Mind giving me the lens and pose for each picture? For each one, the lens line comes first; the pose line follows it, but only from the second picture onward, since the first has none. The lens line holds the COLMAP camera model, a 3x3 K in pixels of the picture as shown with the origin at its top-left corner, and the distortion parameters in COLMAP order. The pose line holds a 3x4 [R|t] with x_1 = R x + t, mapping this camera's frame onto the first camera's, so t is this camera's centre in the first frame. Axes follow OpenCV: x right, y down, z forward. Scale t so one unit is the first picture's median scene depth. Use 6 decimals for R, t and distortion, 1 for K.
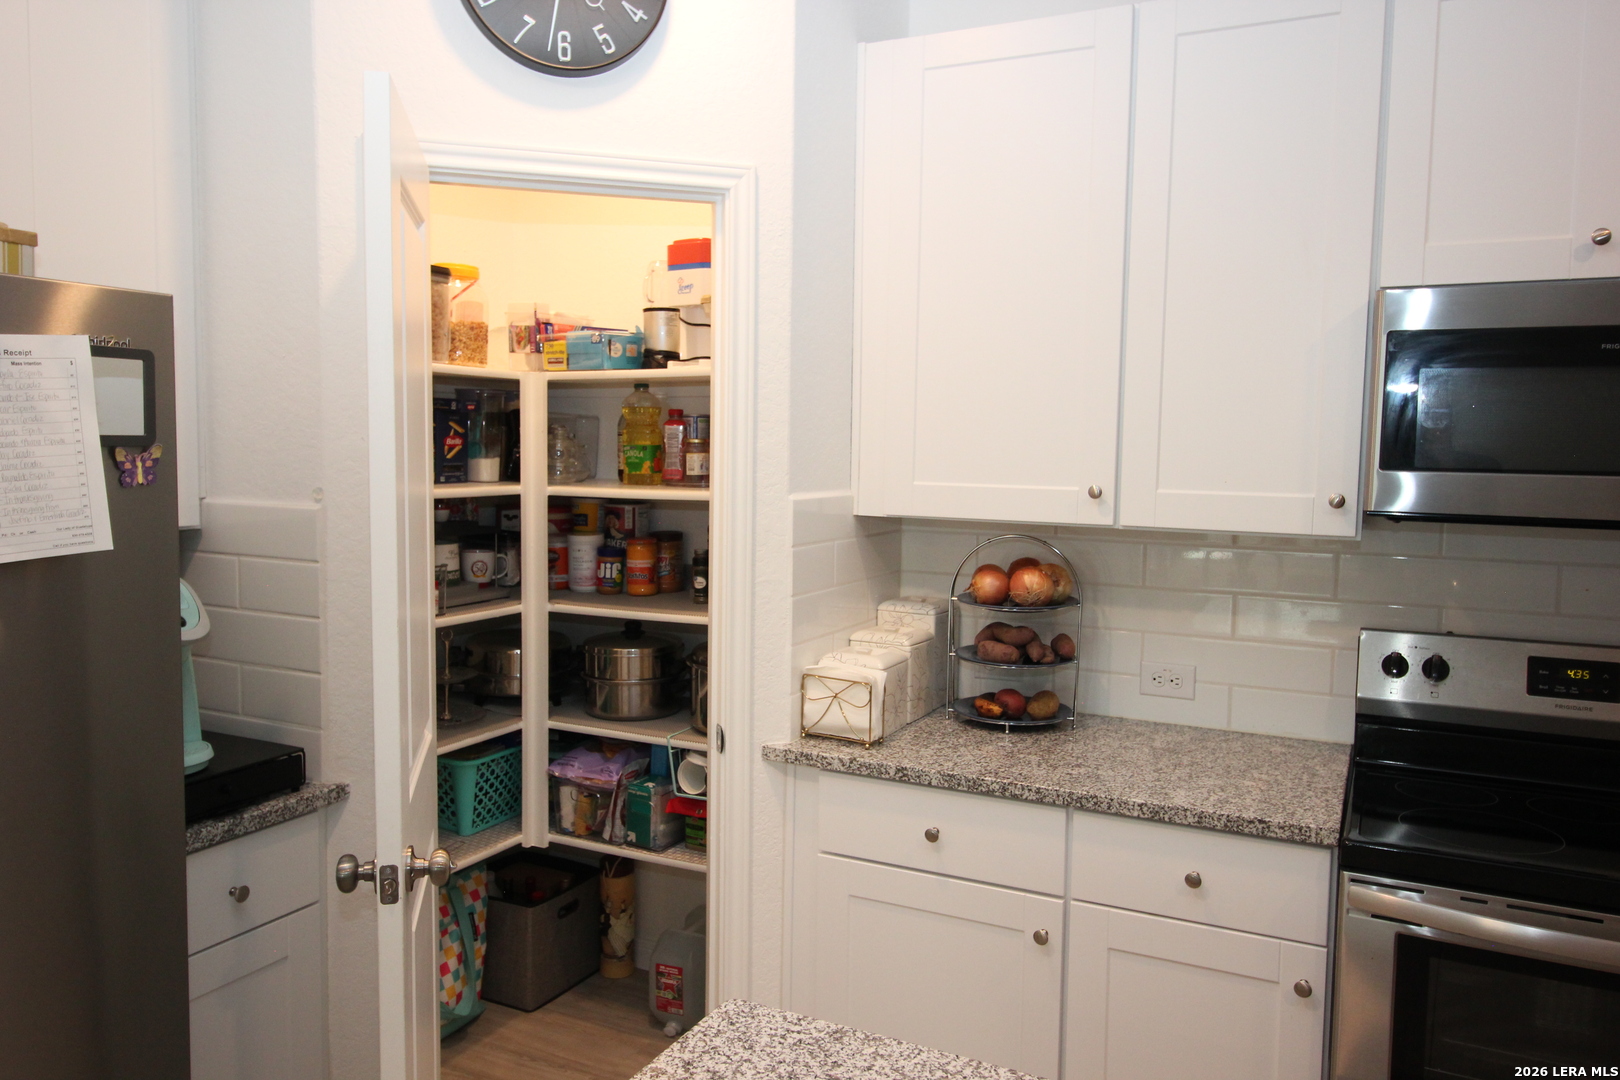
lens RADIAL K [[1203.7, 0, 810.3], [0, 1203.7, 531.6], [0, 0, 1]] dist [0.008426, -0.001360]
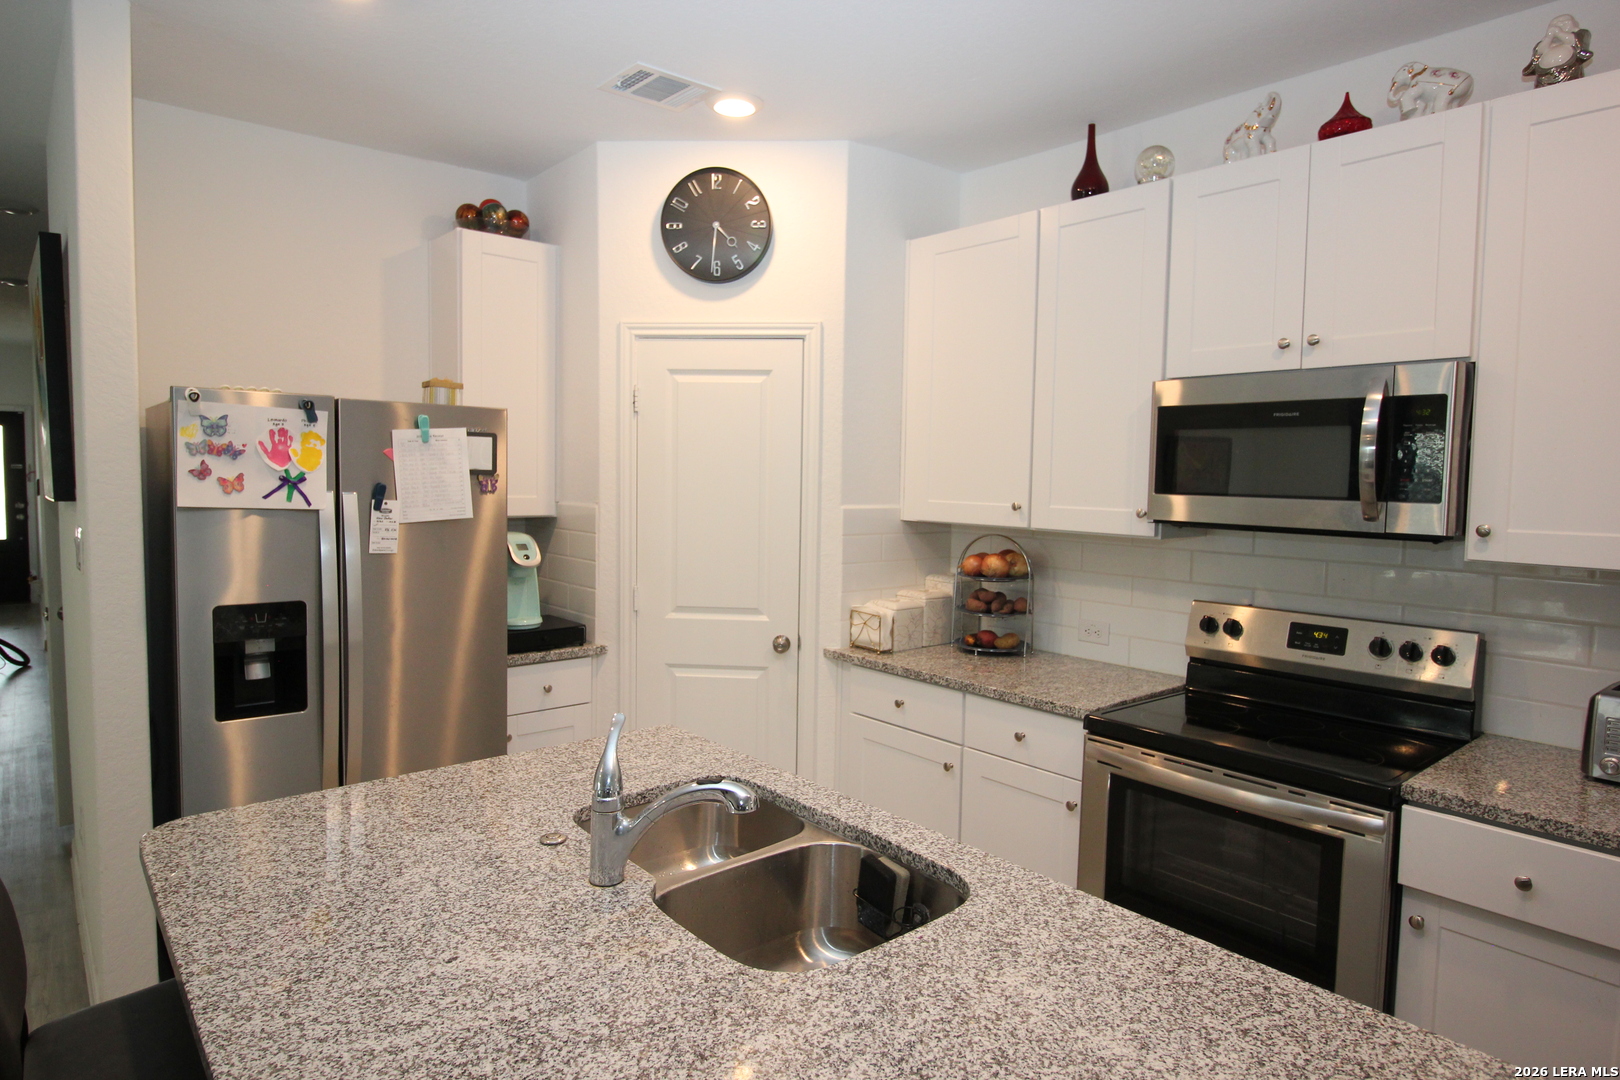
lens RADIAL K [[926.3, 0, 810.7], [0, 926.3, 532.1], [0, 0, 1]] dist [-0.039132, -0.001363]
pose [[0.924087, 0.027085, -0.381222, 0.462088], [-0.034750, 0.999308, -0.013238, 0.027709], [0.380600, 0.025480, 0.924389, -0.262696]]
